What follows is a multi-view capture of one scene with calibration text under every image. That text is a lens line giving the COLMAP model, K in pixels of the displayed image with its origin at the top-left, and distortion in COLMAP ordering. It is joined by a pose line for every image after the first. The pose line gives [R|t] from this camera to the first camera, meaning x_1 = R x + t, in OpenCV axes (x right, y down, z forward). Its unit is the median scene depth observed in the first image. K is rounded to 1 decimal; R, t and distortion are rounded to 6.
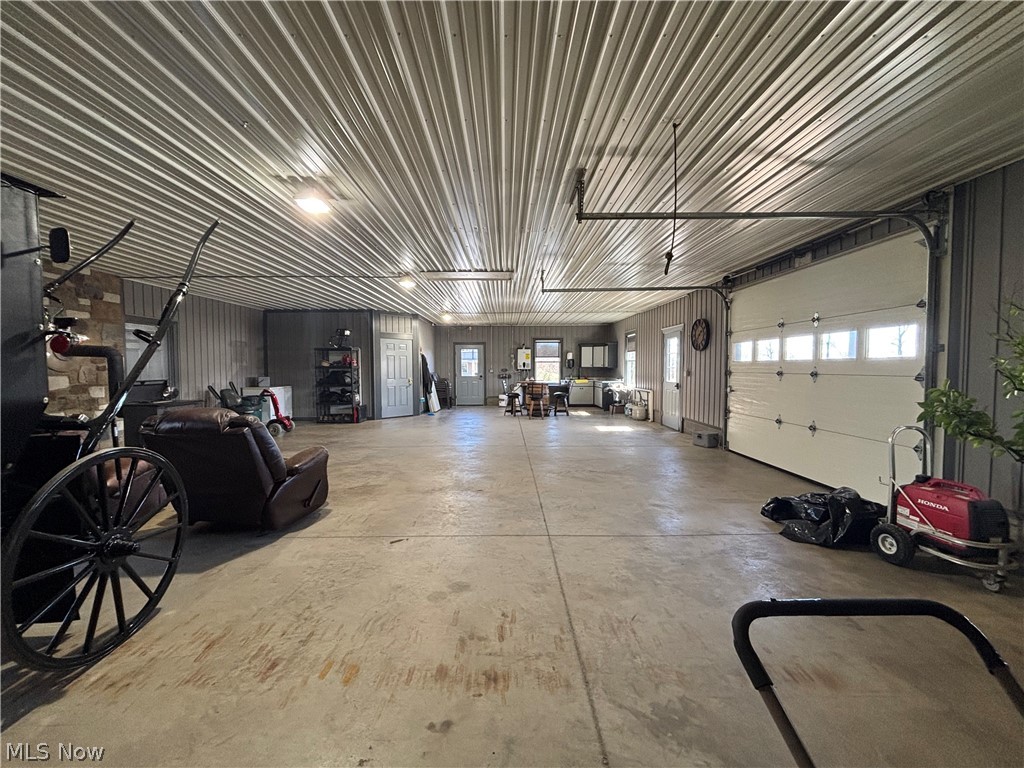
lens RADIAL K [[417.5, 0, 510.4], [0, 417.5, 383.2], [0, 0, 1]] dist [0.002477, 0.000135]
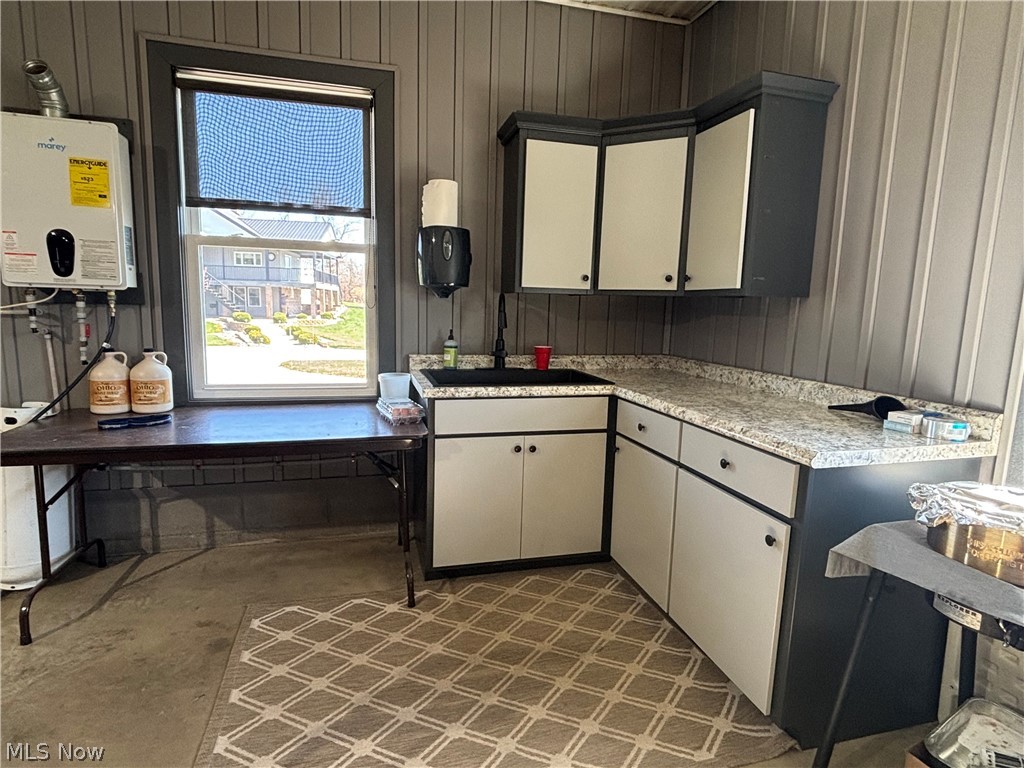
lens RADIAL K [[543.8, 0, 510.7], [0, 543.8, 383.0], [0, 0, 1]] dist [0.001312, 0.000076]
pose [[0.966686, -0.011753, 0.255697, 0.118679], [-0.014730, 0.994736, 0.101411, -0.024325], [-0.255543, -0.101799, 0.961423, 0.818838]]
